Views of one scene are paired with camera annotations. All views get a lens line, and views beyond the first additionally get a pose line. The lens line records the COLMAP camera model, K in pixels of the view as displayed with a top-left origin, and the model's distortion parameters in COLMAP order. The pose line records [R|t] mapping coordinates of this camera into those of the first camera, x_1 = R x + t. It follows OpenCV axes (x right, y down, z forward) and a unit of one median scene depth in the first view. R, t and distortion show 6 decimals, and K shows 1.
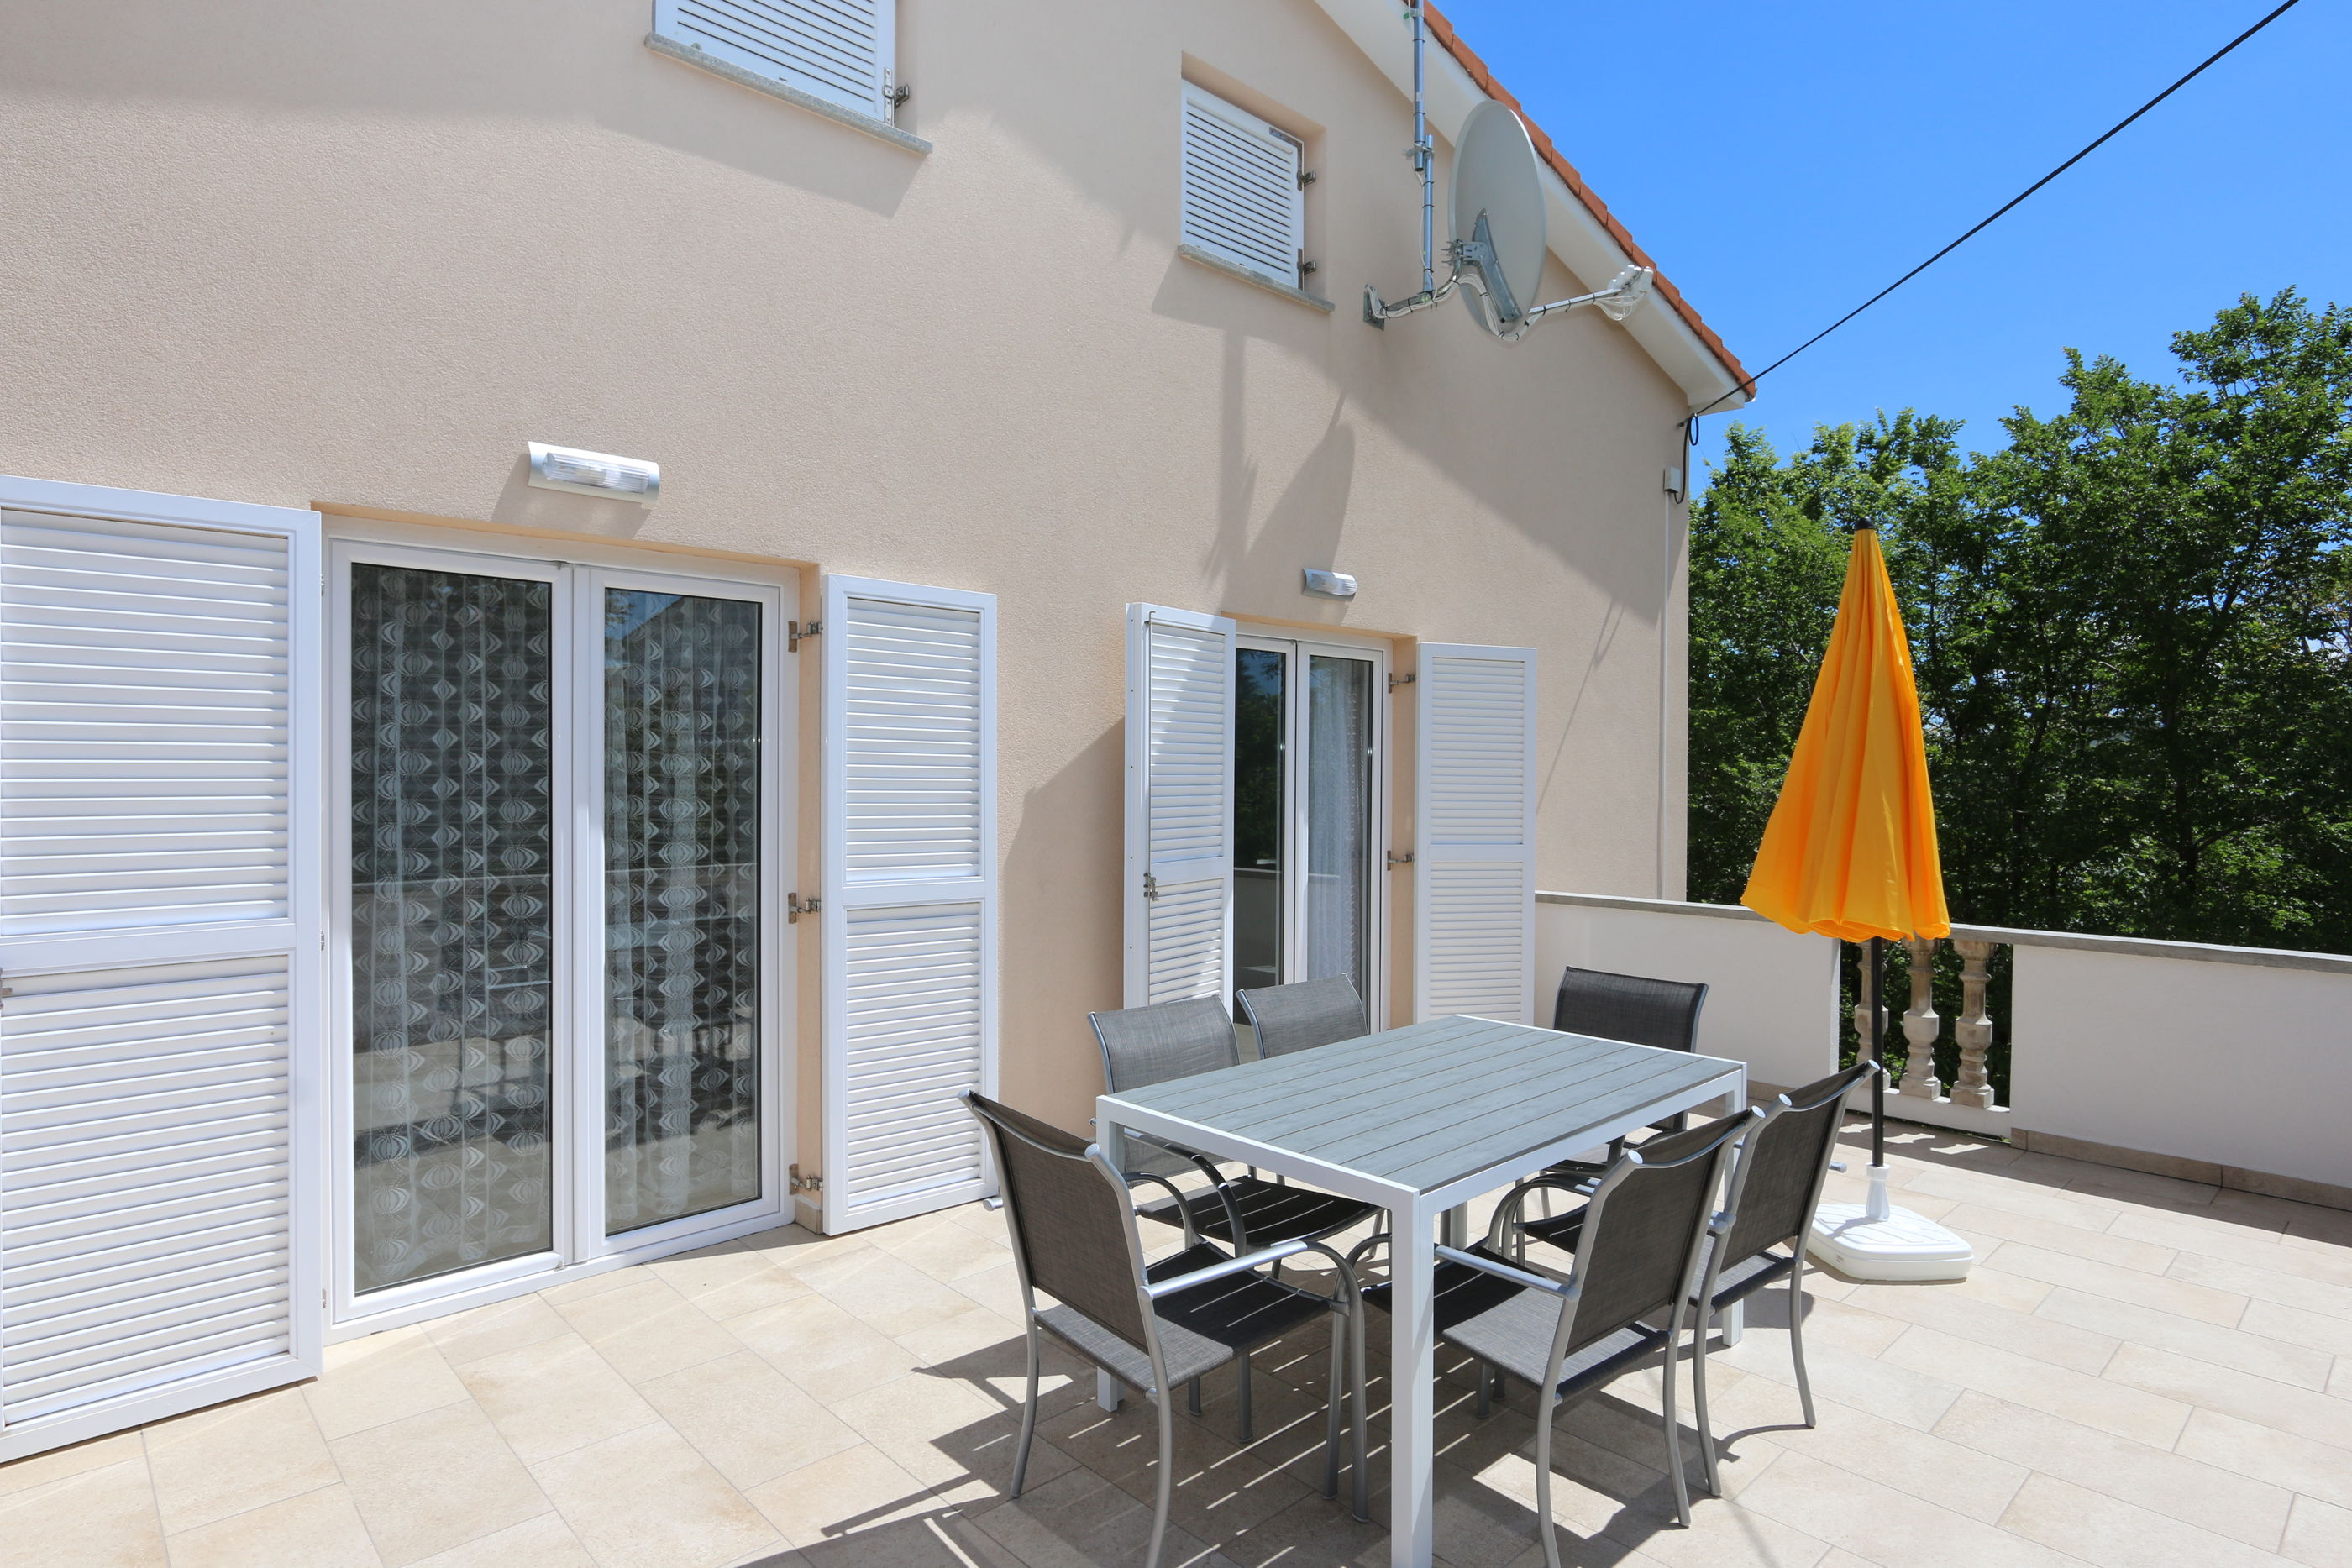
lens RADIAL K [[1302.9, 0, 1176.0], [0, 1302.9, 784.0], [0, 0, 1]] dist [-0.004351, 0.001771]
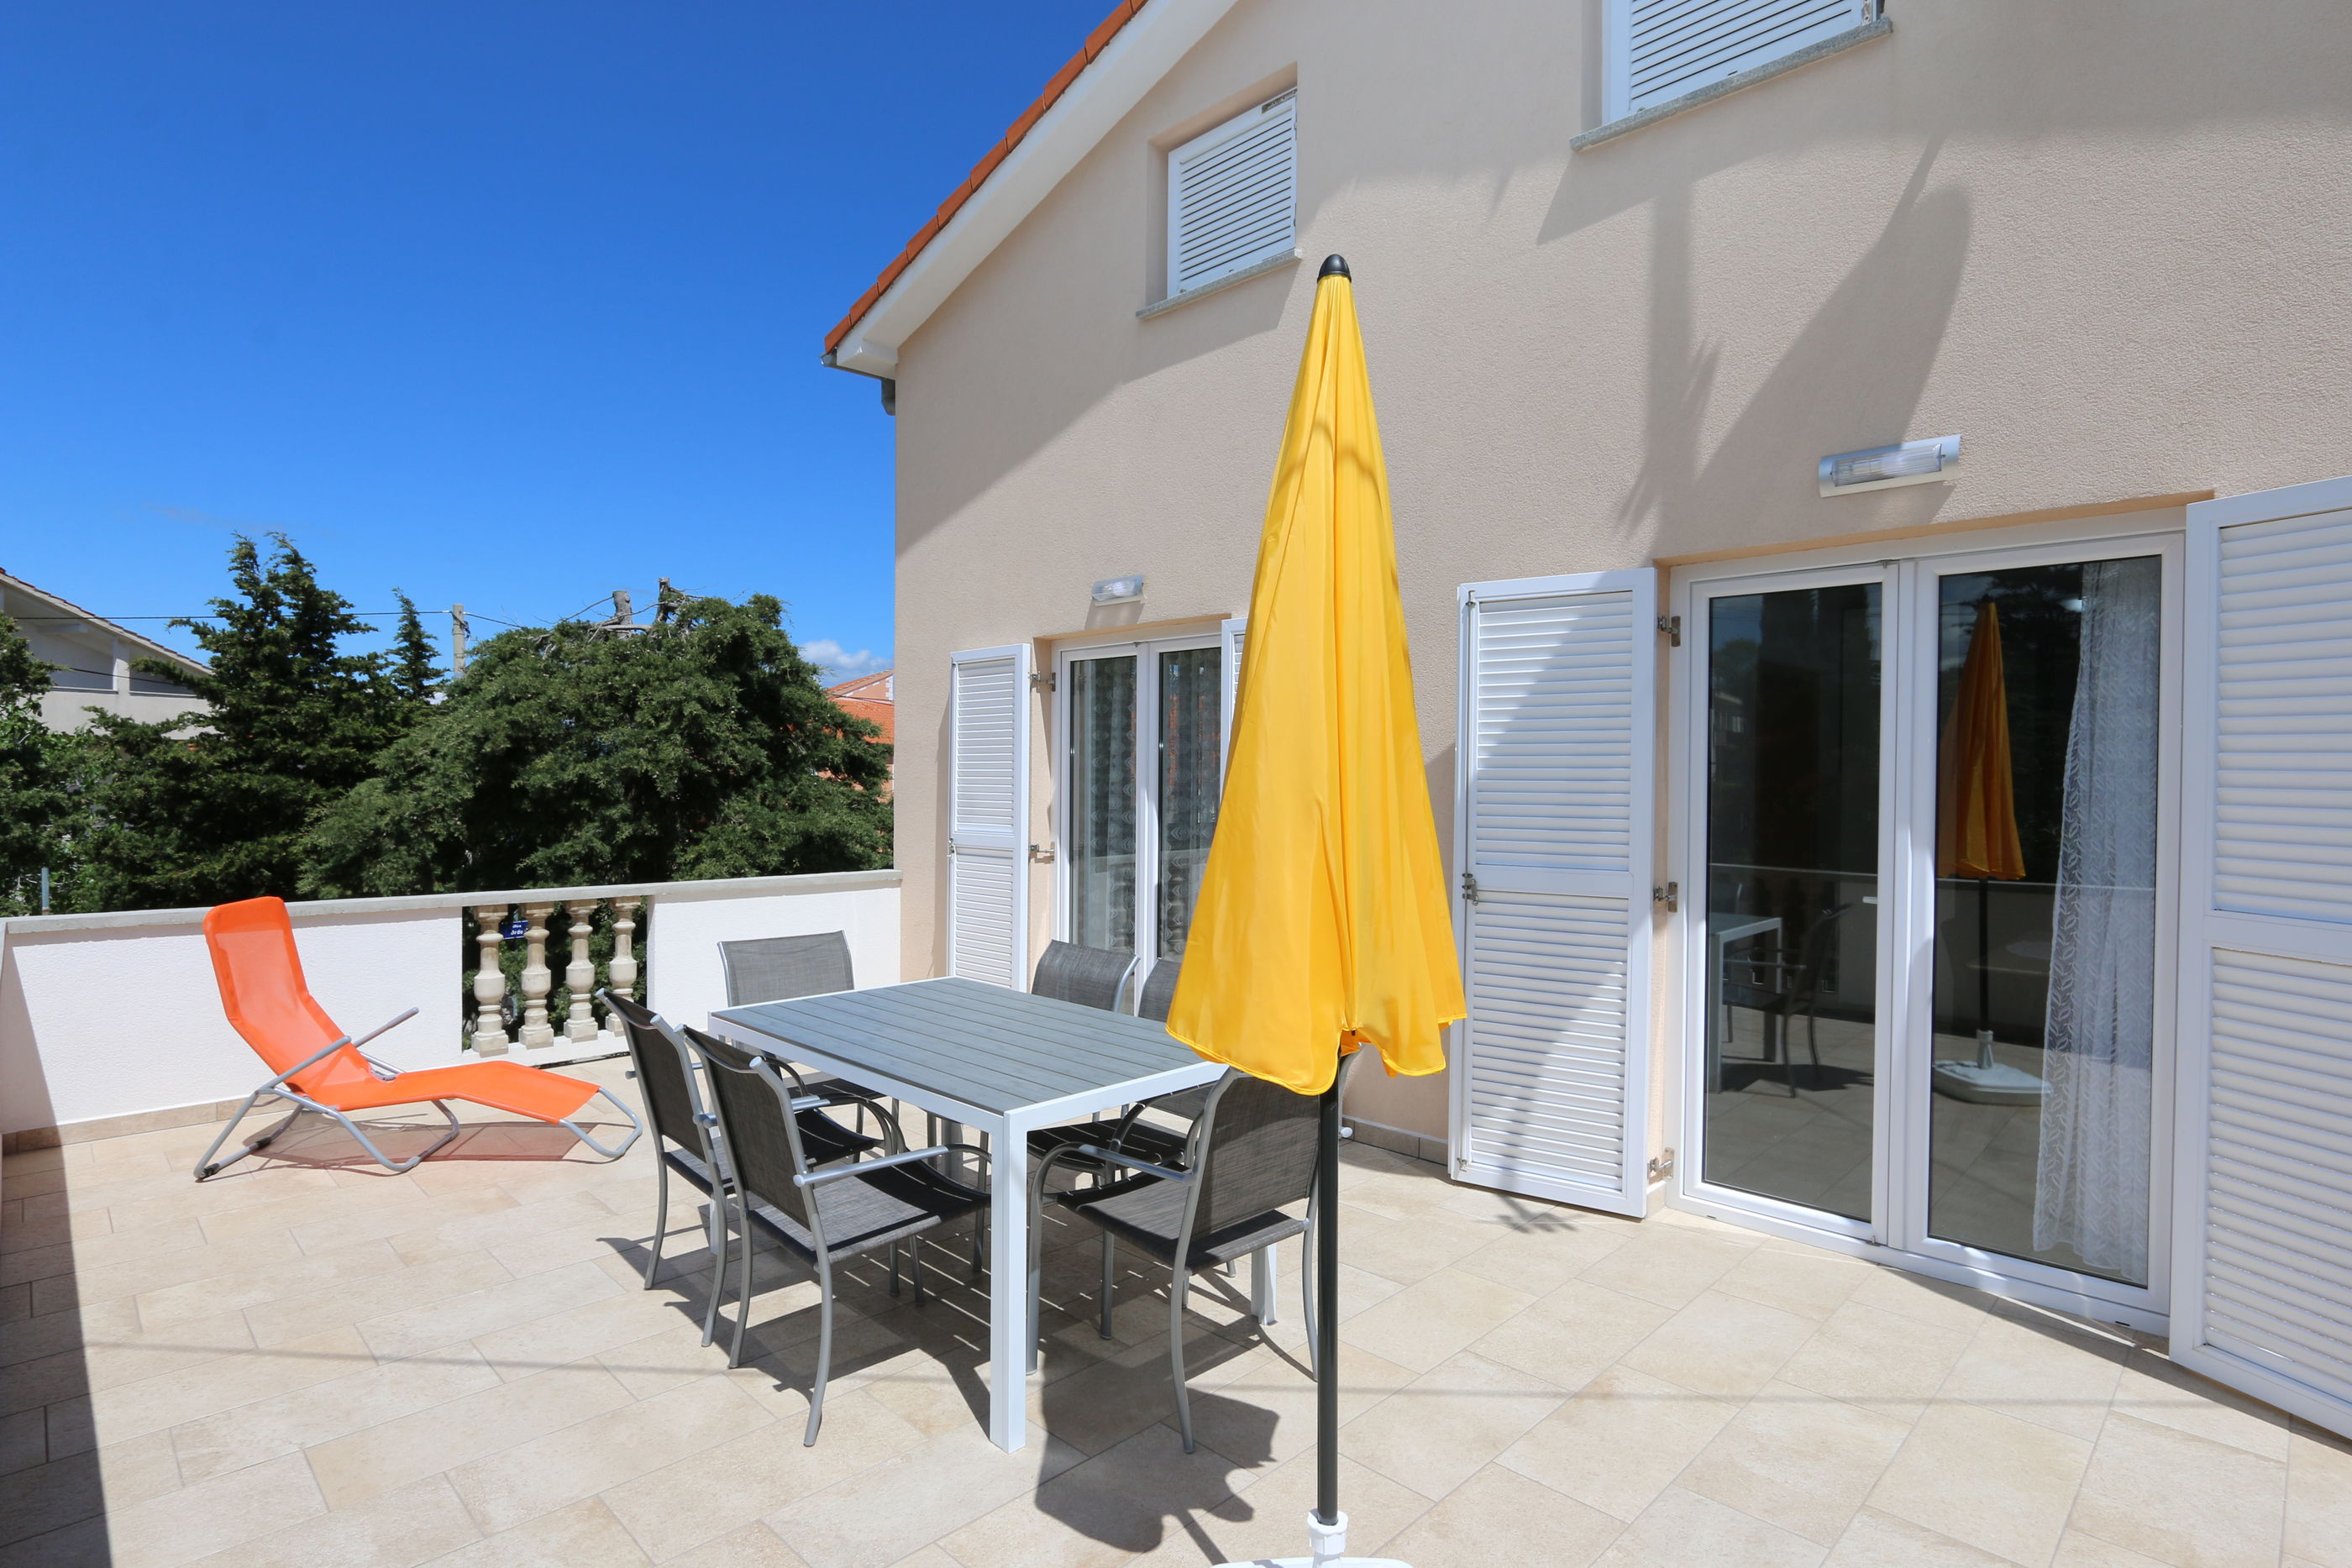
lens RADIAL K [[1216.0, 0, 1176.0], [0, 1216.0, 784.0], [0, 0, 1]] dist [-0.003901, -0.000895]
pose [[-0.040210, 0.018581, -0.999018, 0.747241], [-0.014894, 0.999705, 0.019193, -0.008343], [0.999080, 0.015651, -0.039921, 0.719495]]
